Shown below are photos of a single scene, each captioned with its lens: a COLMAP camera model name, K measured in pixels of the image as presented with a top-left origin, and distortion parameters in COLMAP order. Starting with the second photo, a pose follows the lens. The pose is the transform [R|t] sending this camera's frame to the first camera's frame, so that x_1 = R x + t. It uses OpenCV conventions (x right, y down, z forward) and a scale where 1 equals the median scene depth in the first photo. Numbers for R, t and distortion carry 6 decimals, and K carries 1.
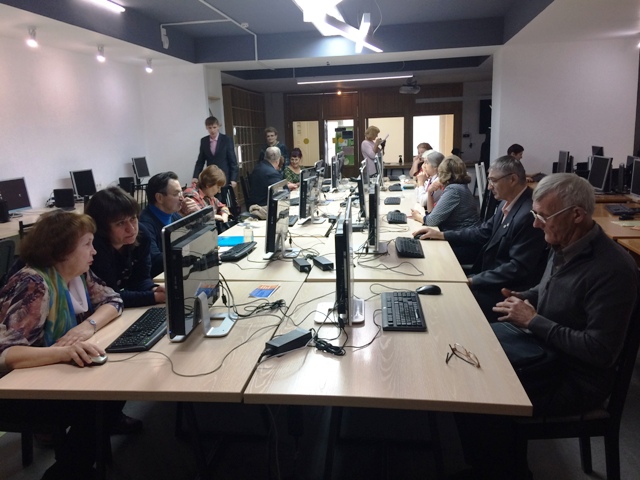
lens RADIAL K [[555.5, 0, 320.0], [0, 555.5, 240.0], [0, 0, 1]] dist [0.008393, 0.008911]
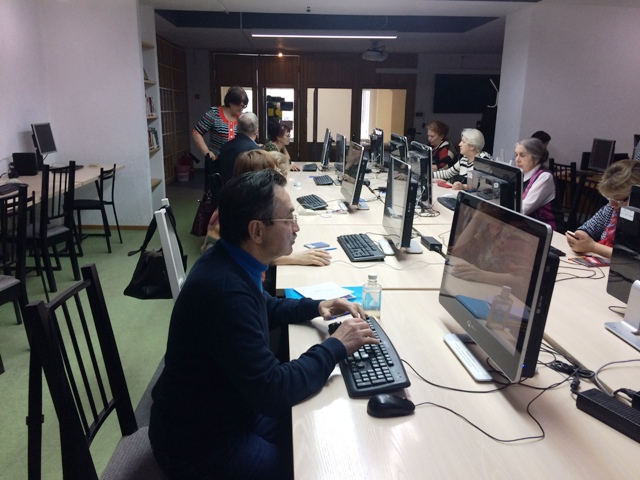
lens RADIAL K [[555.5, 0, 320.0], [0, 555.5, 240.0], [0, 0, 1]] dist [0.008393, 0.008911]
pose [[0.973658, -0.002893, 0.227997, -0.109370], [-0.007401, 0.998992, 0.044284, -0.028380], [-0.227895, -0.044805, 0.972654, 0.183869]]
